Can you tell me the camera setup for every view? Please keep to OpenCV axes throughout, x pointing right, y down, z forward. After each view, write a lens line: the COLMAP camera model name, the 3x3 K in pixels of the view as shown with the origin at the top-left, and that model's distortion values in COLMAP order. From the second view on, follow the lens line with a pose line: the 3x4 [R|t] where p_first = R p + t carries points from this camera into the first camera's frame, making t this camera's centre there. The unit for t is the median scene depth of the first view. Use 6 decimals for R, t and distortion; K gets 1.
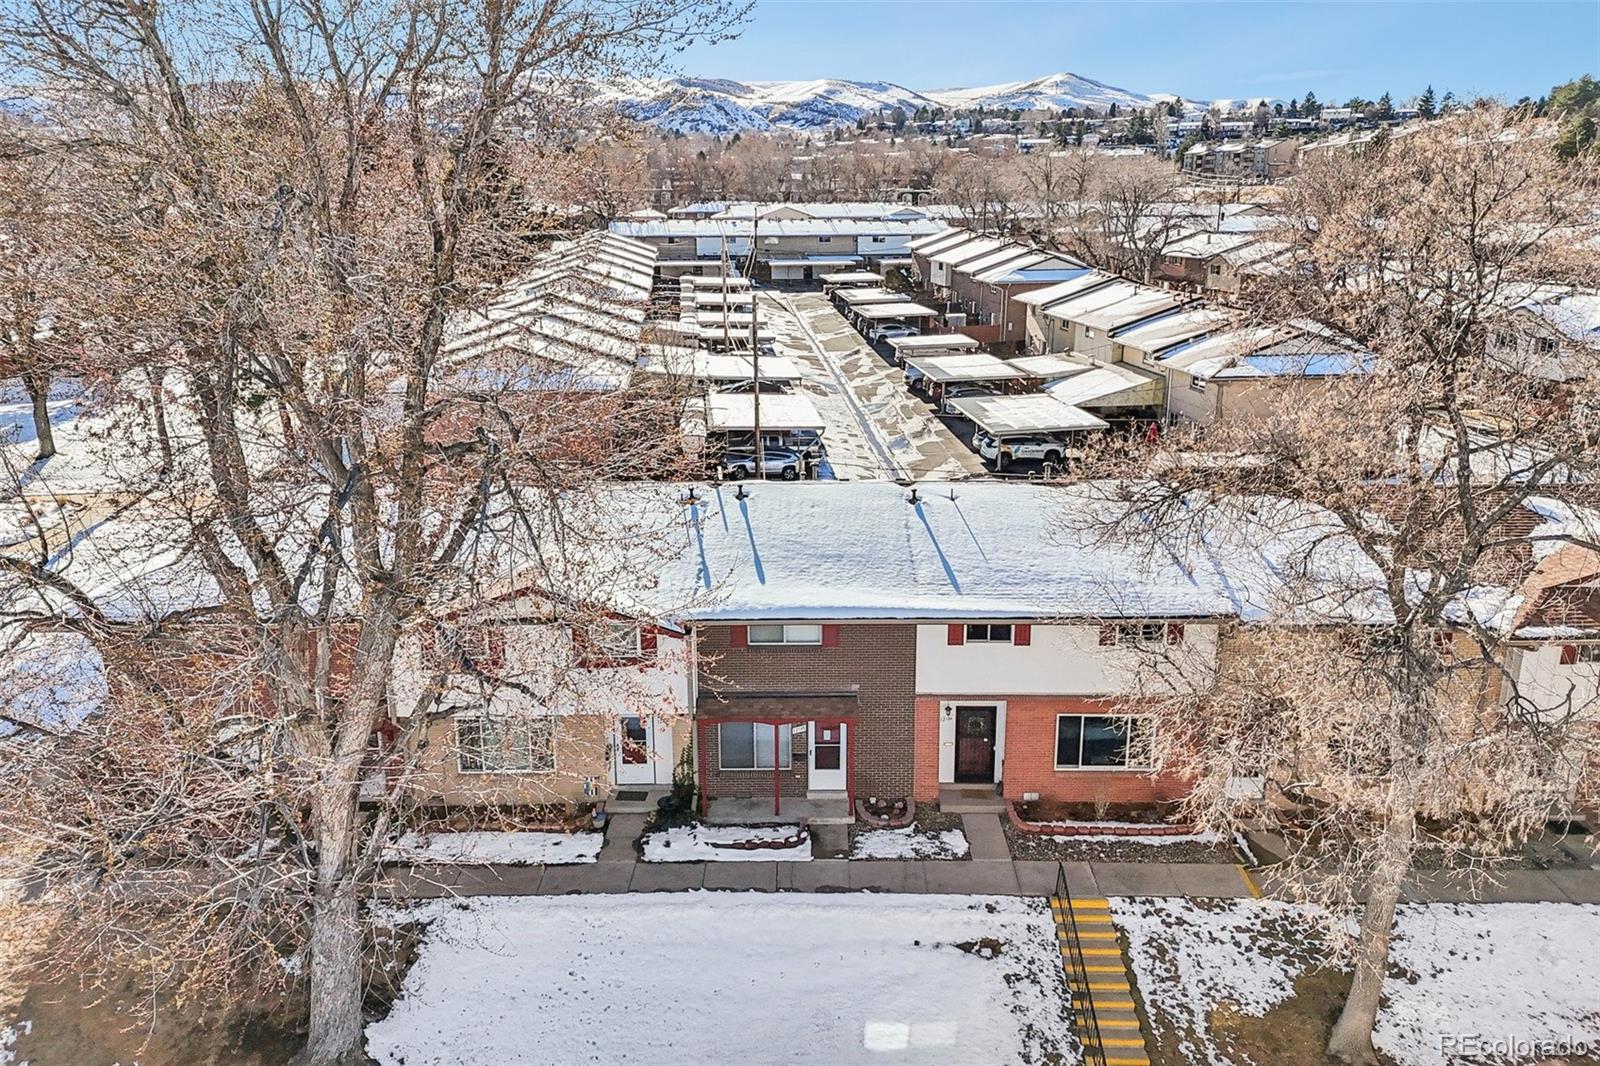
lens RADIAL K [[1184.3, 0, 815.8], [0, 1184.3, 534.7], [0, 0, 1]] dist [0.074366, -0.069847]
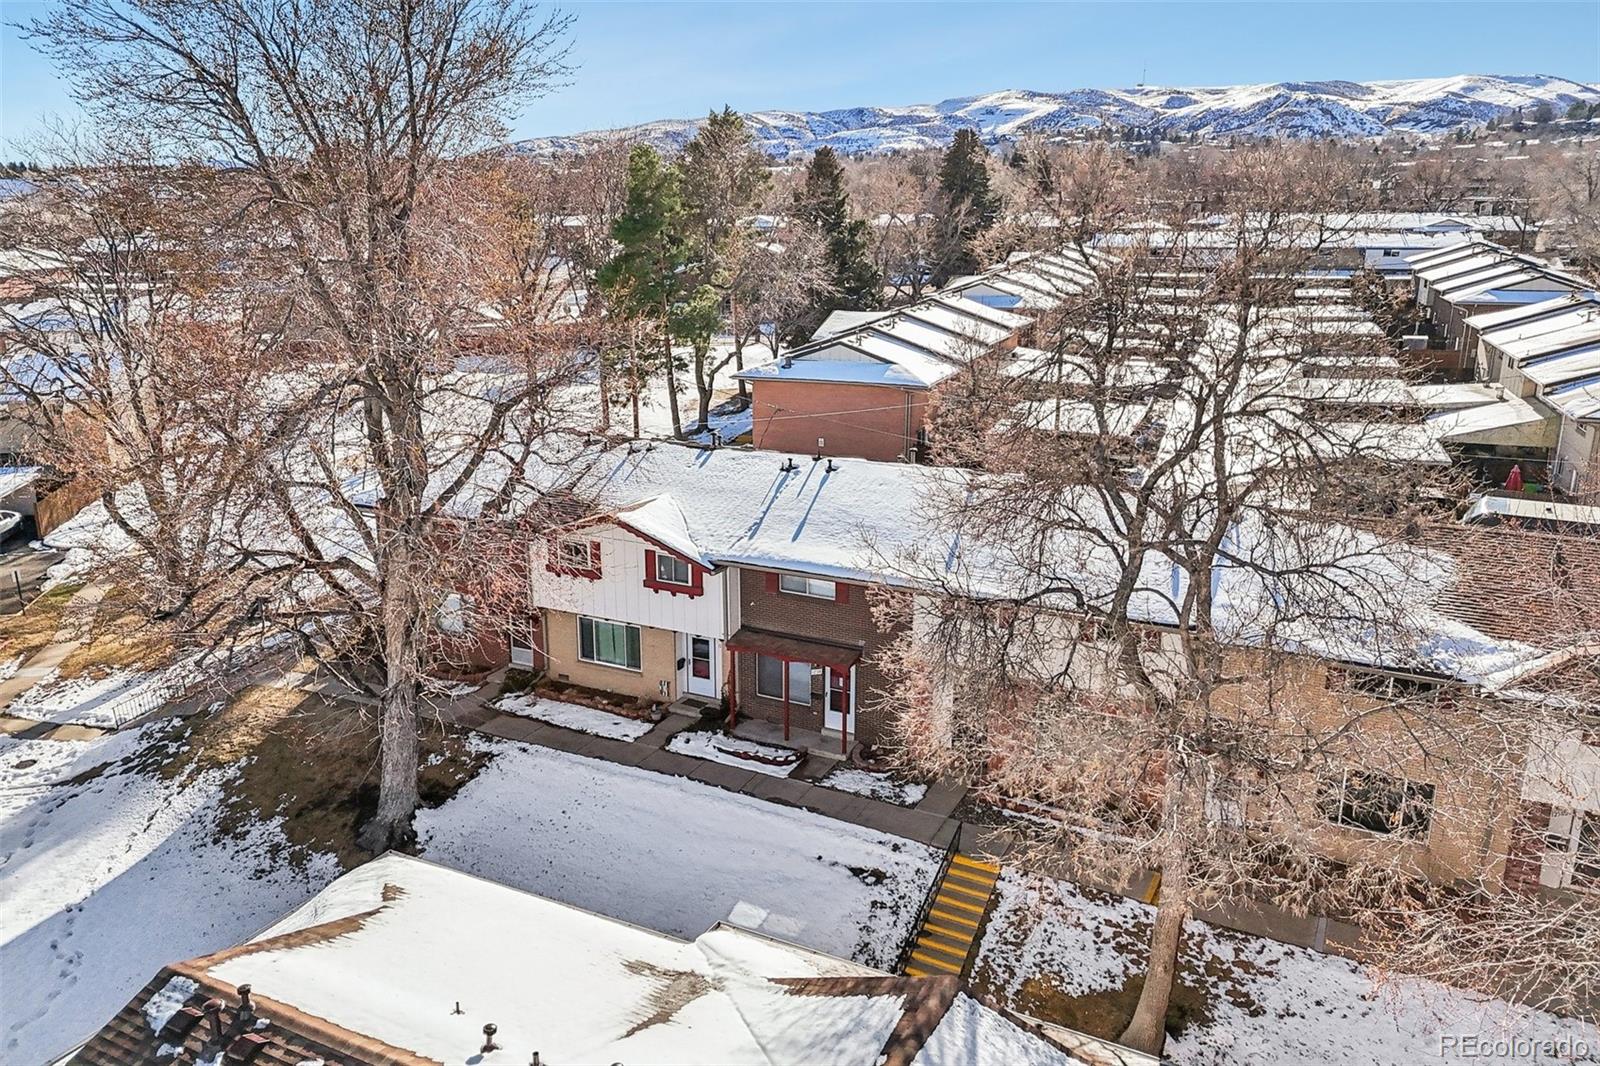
lens RADIAL K [[1184.3, 0, 815.8], [0, 1184.3, 534.7], [0, 0, 1]] dist [0.074366, -0.069847]
pose [[0.890926, 0.123532, -0.437025, 0.486846], [-0.127672, 0.991614, 0.020022, 0.010460], [0.435834, 0.037958, 0.899226, -0.037180]]
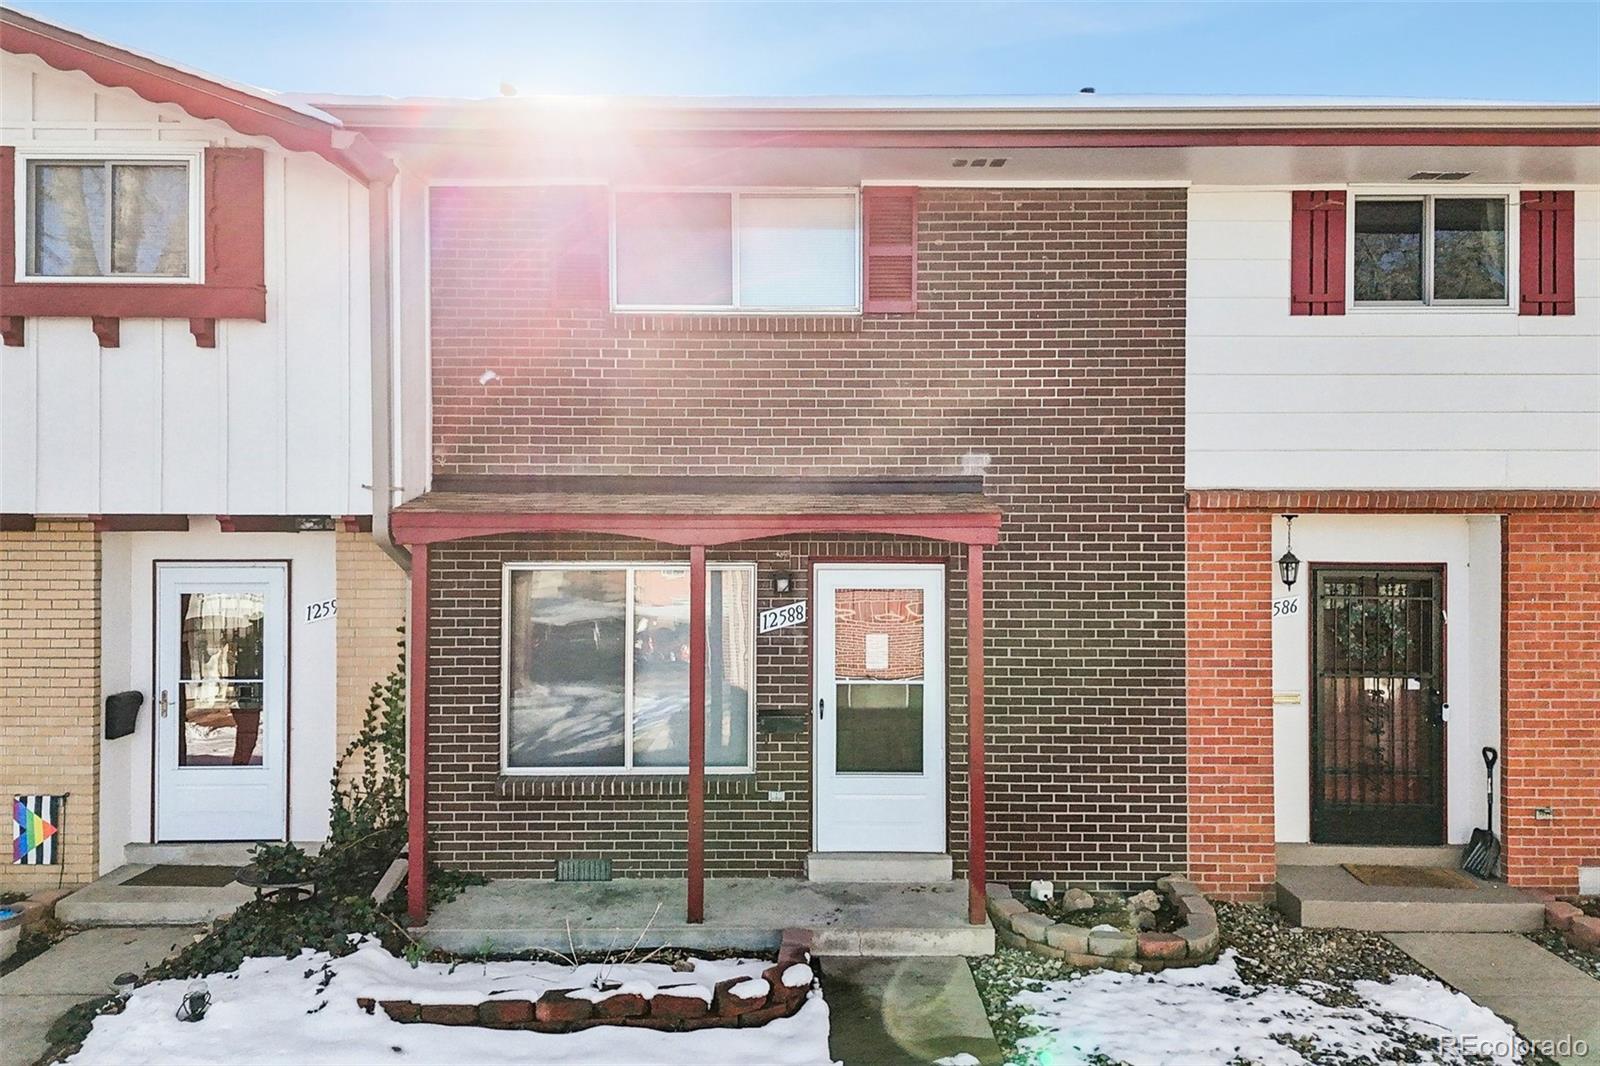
lens RADIAL K [[1184.3, 0, 815.8], [0, 1184.3, 534.7], [0, 0, 1]] dist [0.074366, -0.069847]
pose [[0.999996, 0.001008, 0.002740, -0.006892], [-0.000219, 0.961794, -0.273775, 0.231761], [-0.002911, 0.273773, 0.961790, 0.744241]]
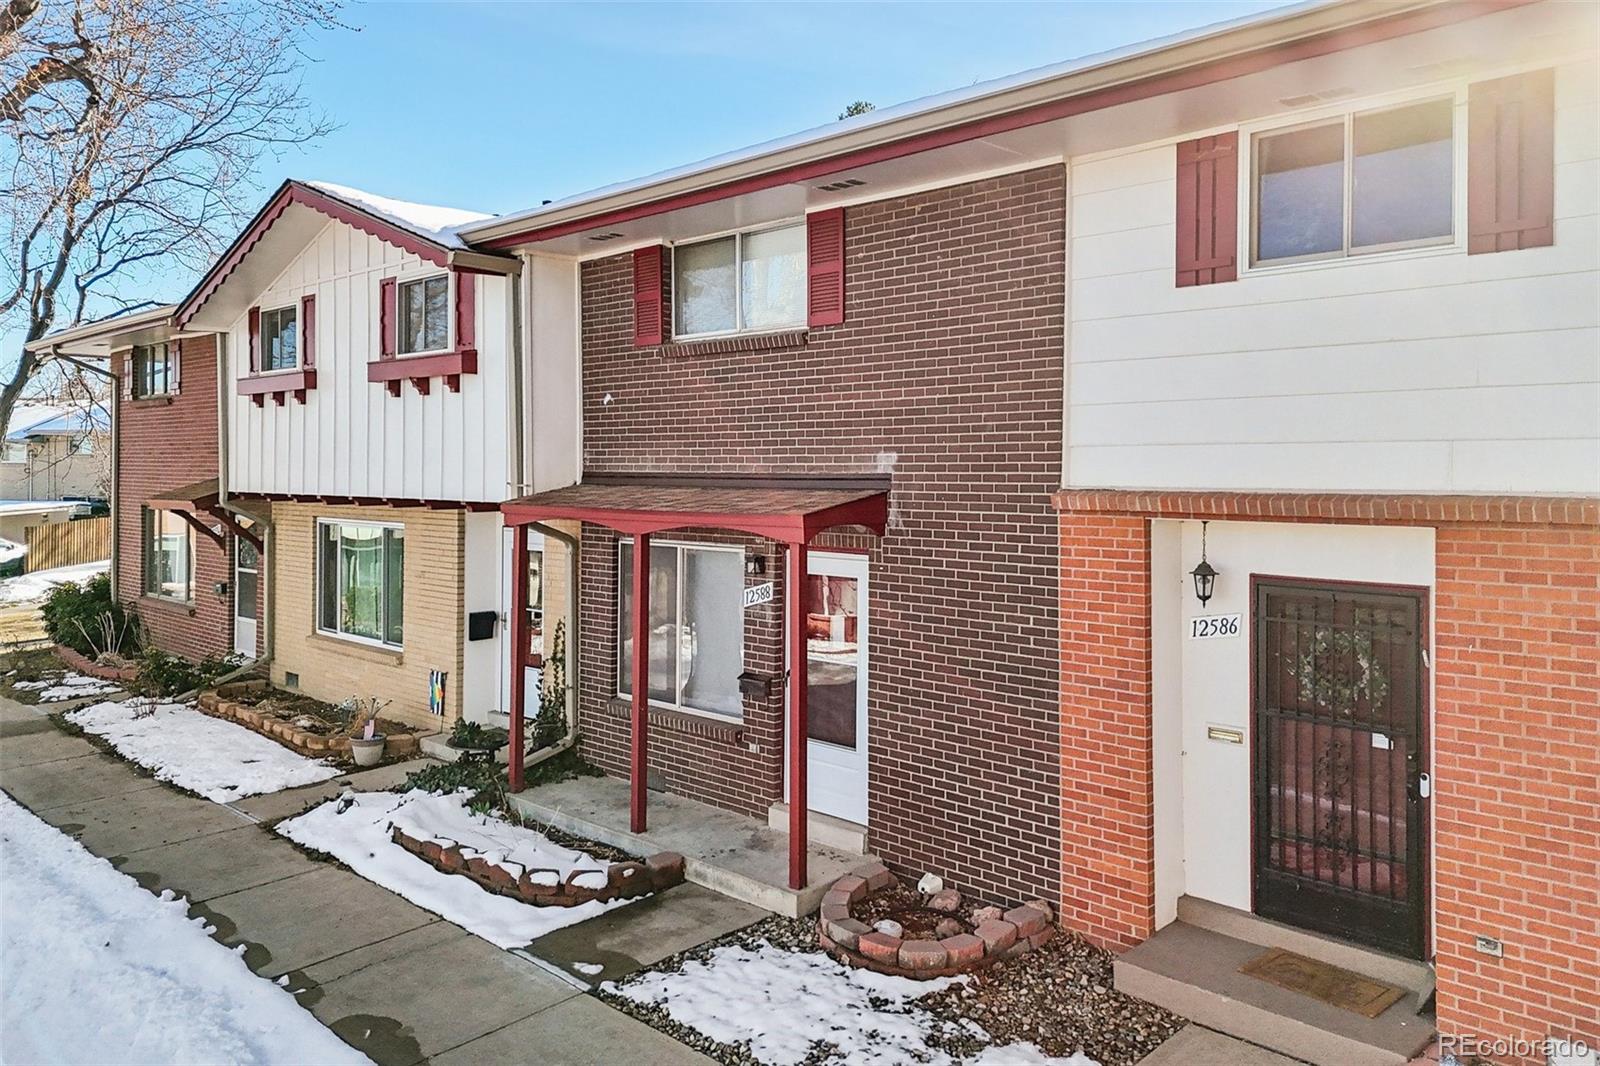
lens RADIAL K [[1207.9, 0, 804.1], [0, 1207.9, 469.4], [0, 0, 1]] dist [0.077822, -0.081229]
pose [[0.709228, 0.001339, -0.704977, 0.244155], [-0.193044, 0.962145, -0.192380, 0.200226], [0.678033, 0.272533, 0.682640, 0.794559]]
